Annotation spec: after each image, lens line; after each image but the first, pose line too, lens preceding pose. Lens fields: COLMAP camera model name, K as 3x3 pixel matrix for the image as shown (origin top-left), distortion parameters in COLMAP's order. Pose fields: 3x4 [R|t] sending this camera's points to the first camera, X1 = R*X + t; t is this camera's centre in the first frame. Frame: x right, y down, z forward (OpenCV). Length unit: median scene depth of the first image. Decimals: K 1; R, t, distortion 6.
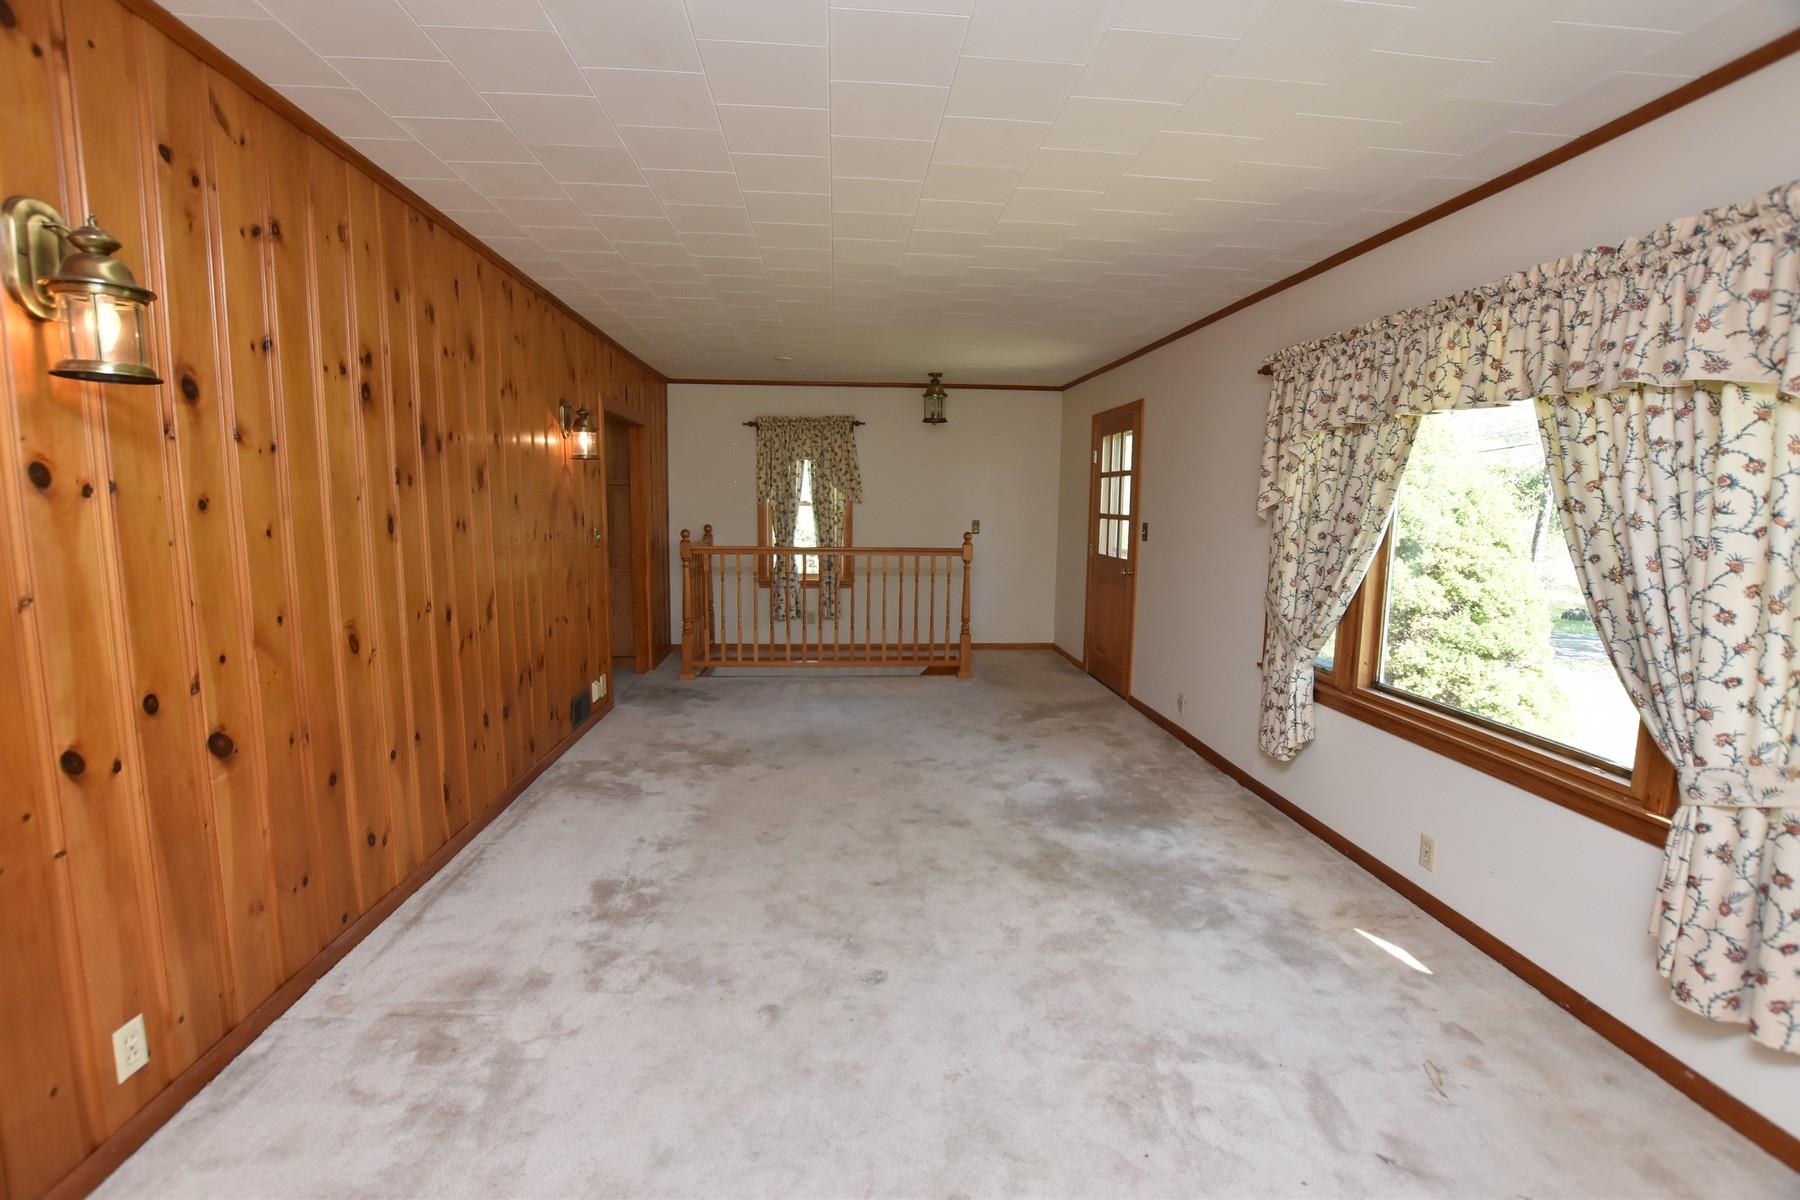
lens RADIAL K [[790.8, 0, 895.7], [0, 790.8, 600.3], [0, 0, 1]] dist [-0.033450, 0.005785]
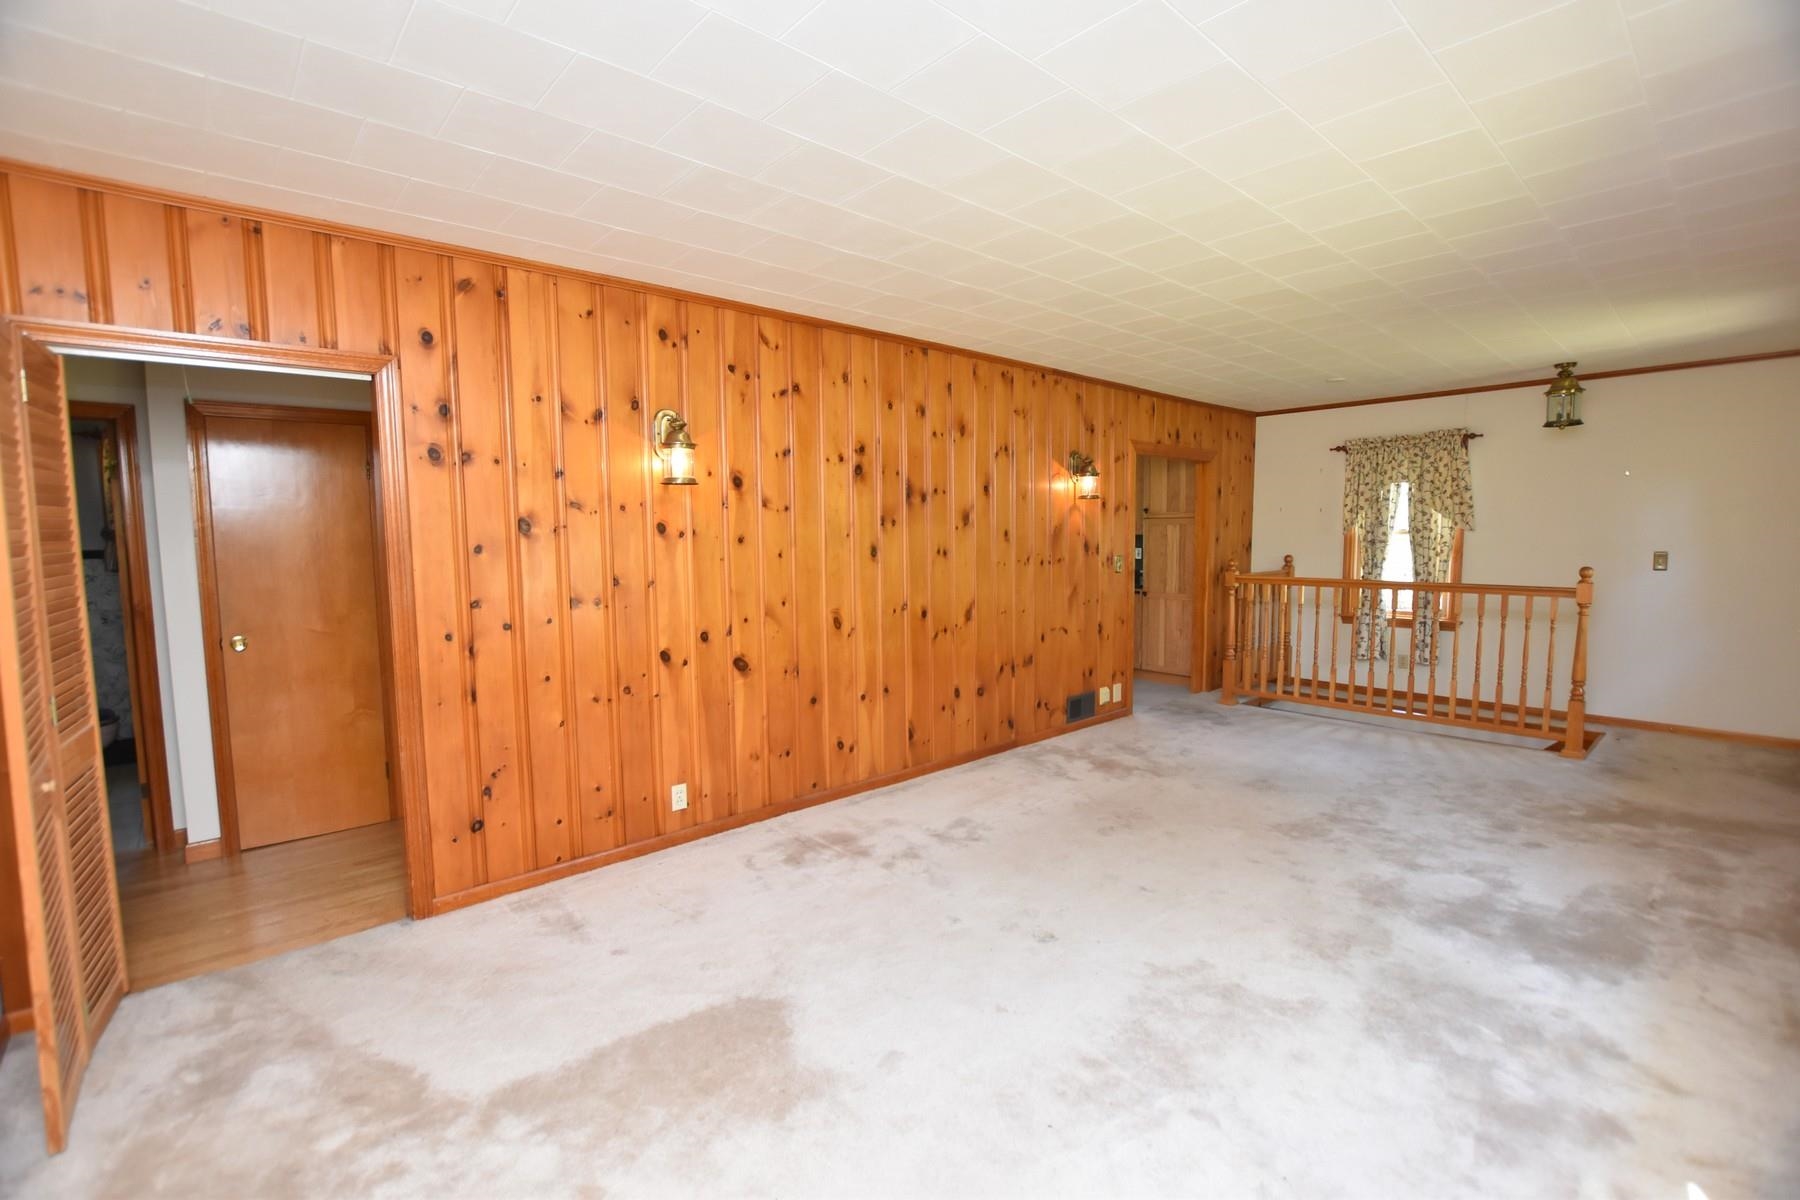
lens RADIAL K [[790.8, 0, 901.5], [0, 790.8, 597.4], [0, 0, 1]] dist [-0.033450, 0.005785]
pose [[0.608774, 0.047257, -0.791935, 0.596972], [-0.080768, 0.996729, -0.002610, -0.004086], [0.789222, 0.065552, 0.610600, 0.067258]]
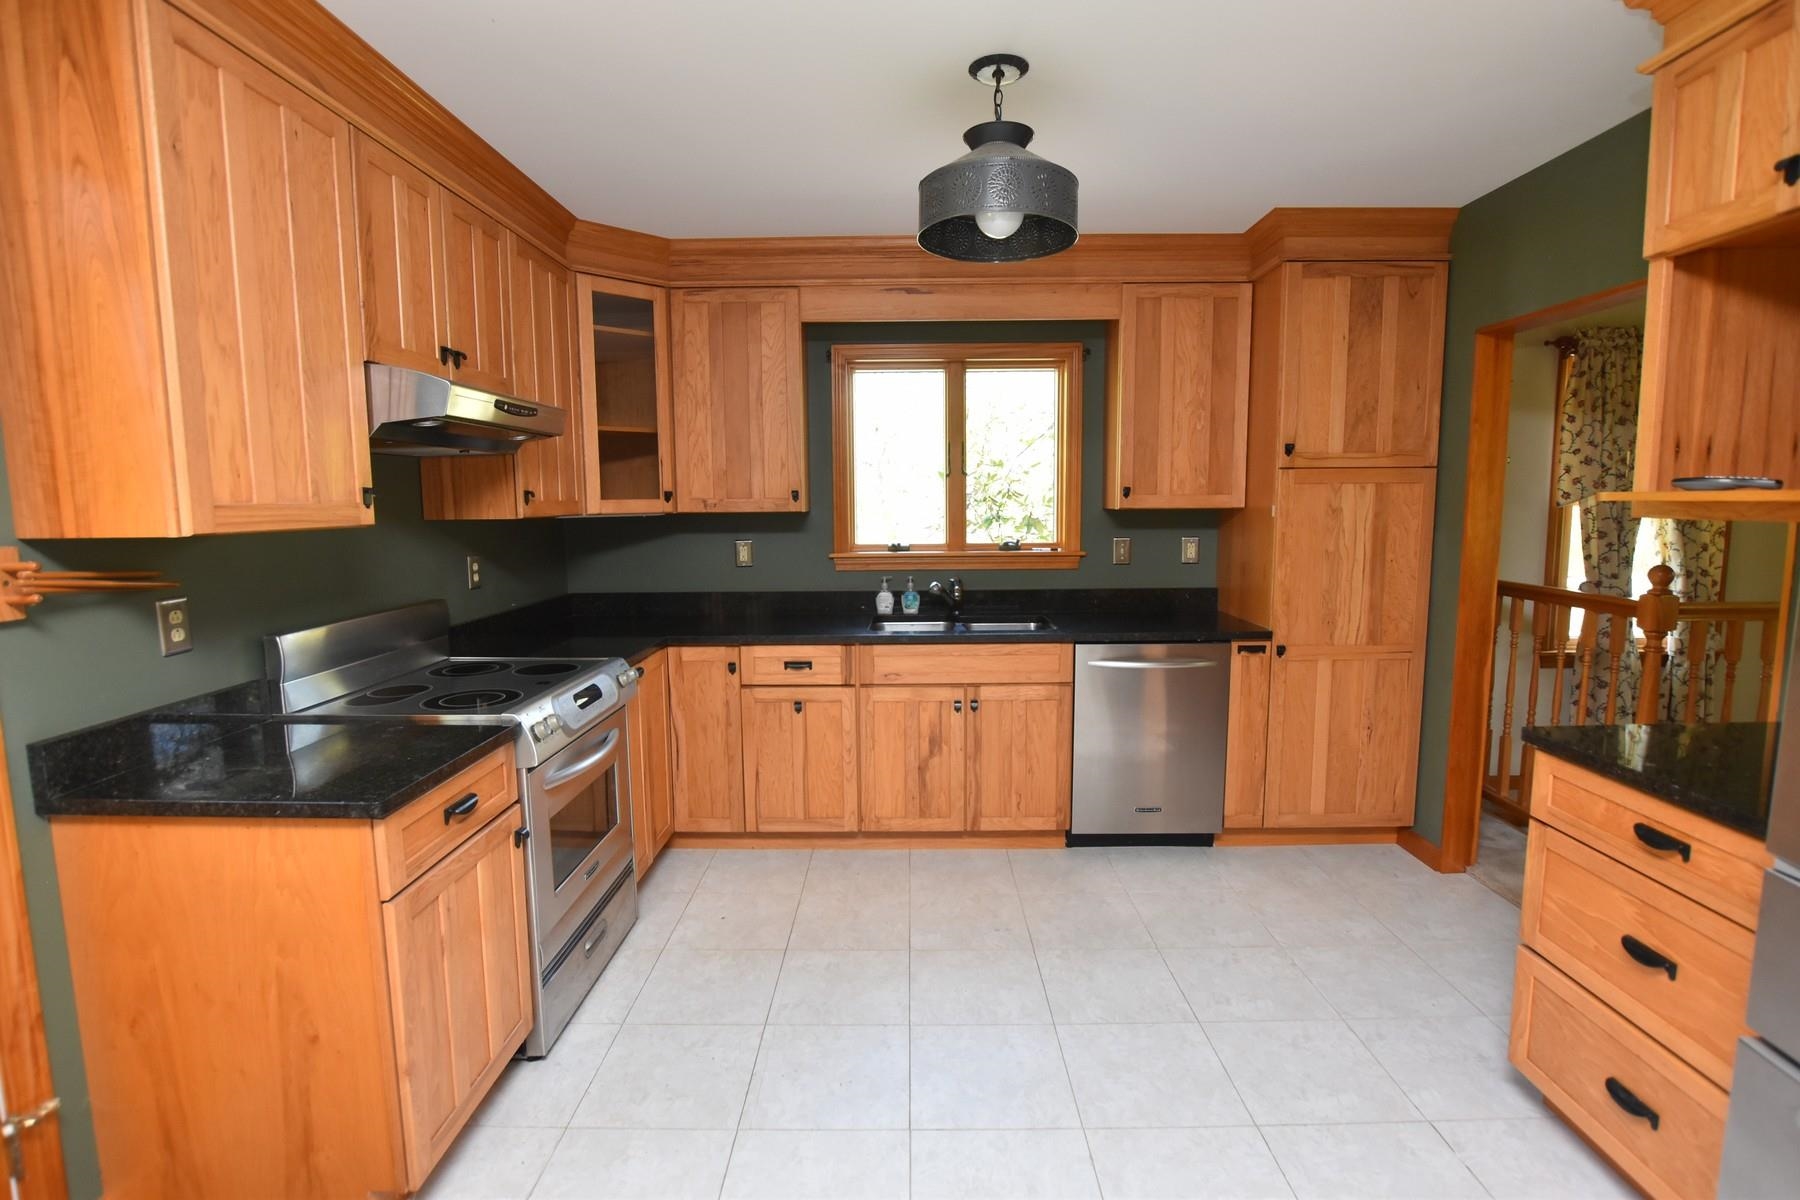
lens RADIAL K [[854.3, 0, 899.9], [0, 854.3, 591.4], [0, 0, 1]] dist [-0.005326, -0.000324]
pose [[0.995573, -0.015537, -0.092697, -1.515849], [0.013648, 0.999687, -0.020975, -0.162334], [0.092994, 0.019617, 0.995473, 1.124494]]
